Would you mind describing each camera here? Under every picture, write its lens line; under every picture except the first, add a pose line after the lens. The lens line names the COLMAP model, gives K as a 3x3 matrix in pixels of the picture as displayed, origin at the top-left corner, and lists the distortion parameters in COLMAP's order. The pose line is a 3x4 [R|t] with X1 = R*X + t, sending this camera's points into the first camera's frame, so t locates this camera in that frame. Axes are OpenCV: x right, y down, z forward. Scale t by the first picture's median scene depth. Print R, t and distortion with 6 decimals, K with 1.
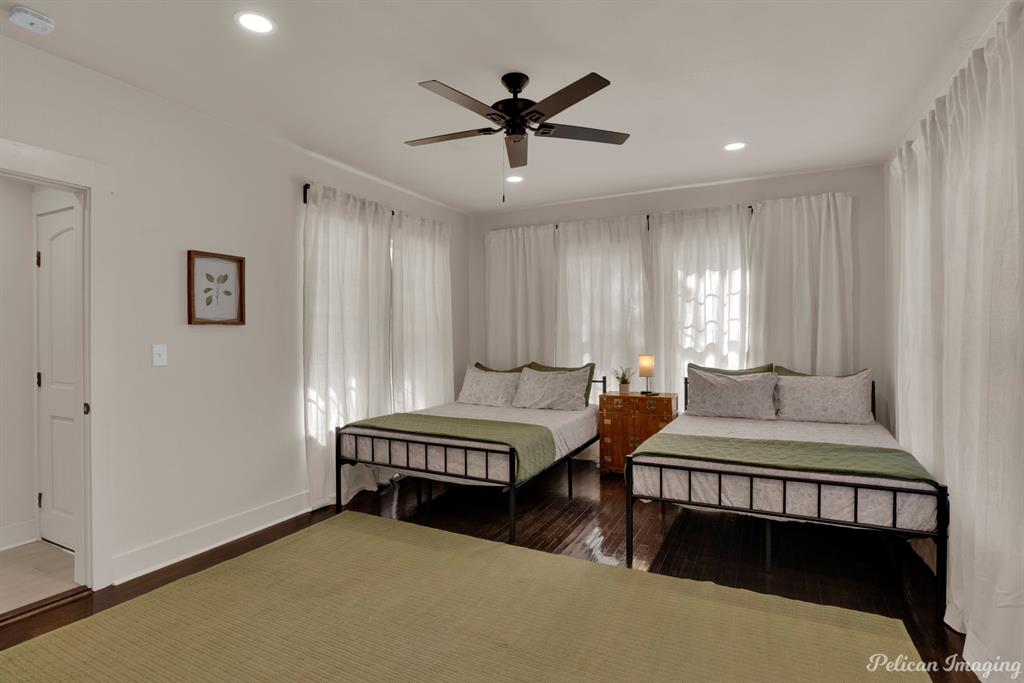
lens RADIAL K [[523.4, 0, 512.0], [0, 523.4, 341.5], [0, 0, 1]] dist [-0.034102, 0.002224]
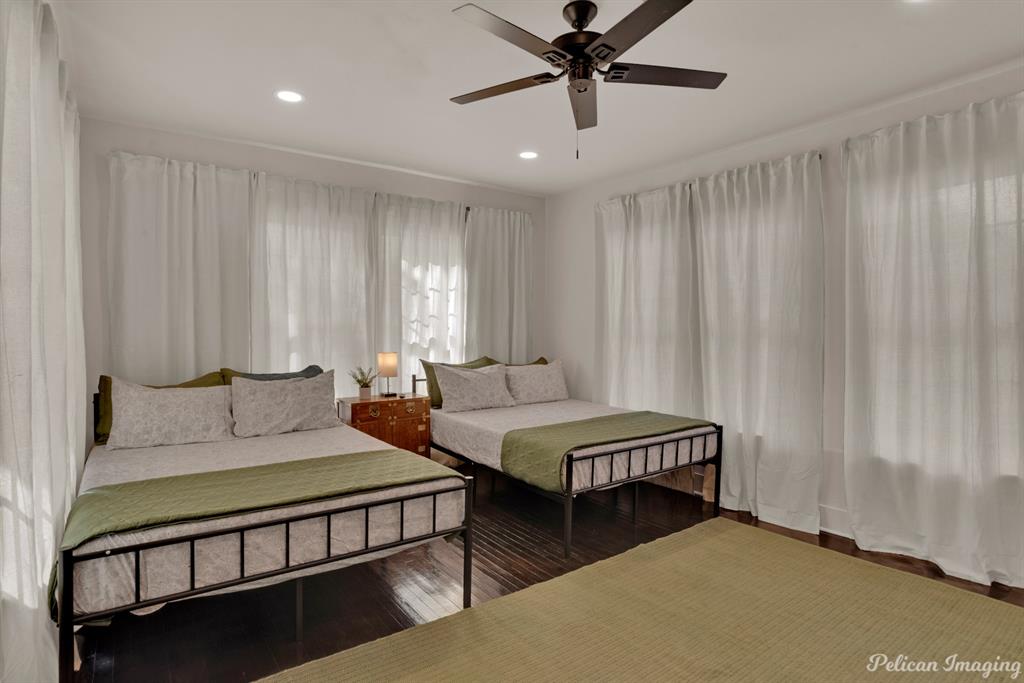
lens RADIAL K [[523.4, 0, 512.0], [0, 523.4, 341.5], [0, 0, 1]] dist [-0.034102, 0.002224]
pose [[0.449176, -0.010309, 0.893384, -0.439880], [0.007161, 0.999943, 0.007938, 0.002580], [-0.893414, 0.002832, 0.449224, 0.423903]]
